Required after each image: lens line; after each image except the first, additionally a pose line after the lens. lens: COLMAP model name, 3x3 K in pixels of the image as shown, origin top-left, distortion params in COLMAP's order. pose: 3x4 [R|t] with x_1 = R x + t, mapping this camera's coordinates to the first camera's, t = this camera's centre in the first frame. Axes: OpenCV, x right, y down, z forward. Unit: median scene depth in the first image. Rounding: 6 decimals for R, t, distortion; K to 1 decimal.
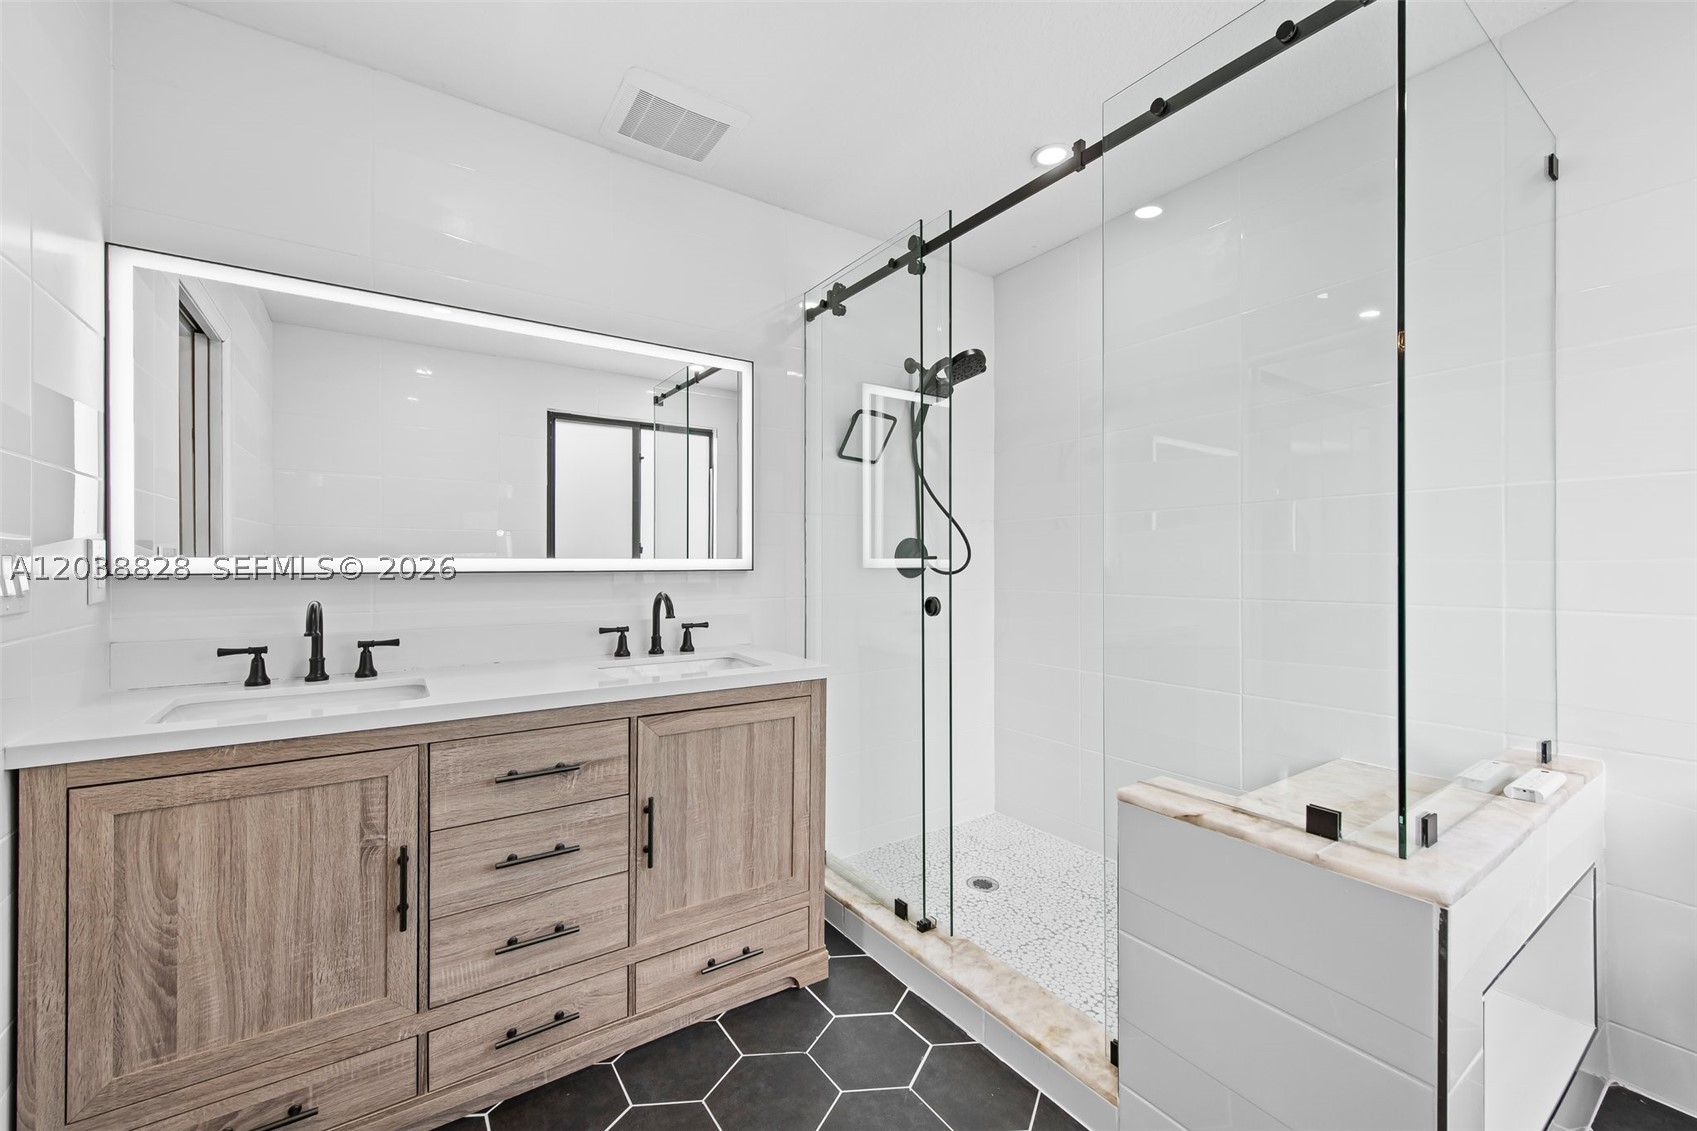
lens RADIAL K [[679.6, 0, 842.9], [0, 679.6, 561.0], [0, 0, 1]] dist [-0.002887, 0.000328]
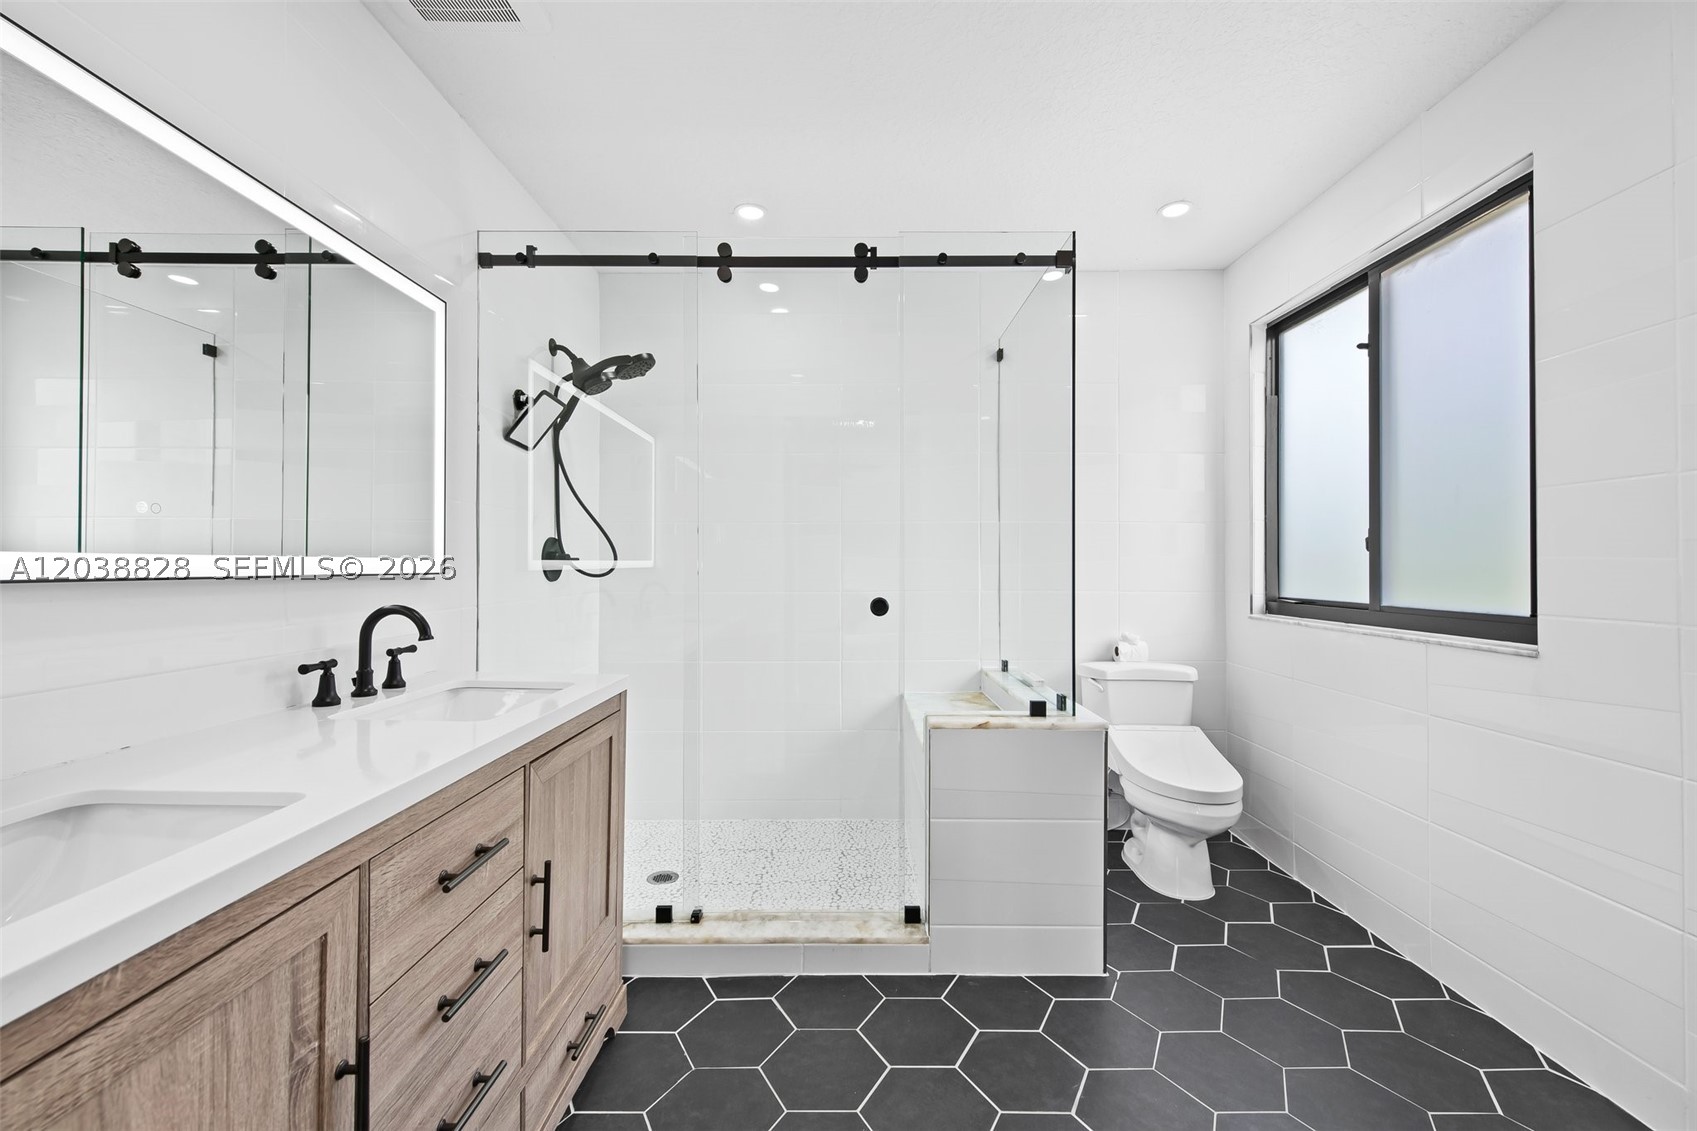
lens RADIAL K [[702.7, 0, 842.8], [0, 702.7, 562.1], [0, 0, 1]] dist [-0.007383, -0.001742]
pose [[0.566224, 0.003772, 0.824243, -0.846756], [-0.000330, 0.999990, -0.004350, 0.005152], [-0.824251, 0.002191, 0.566220, 0.285299]]
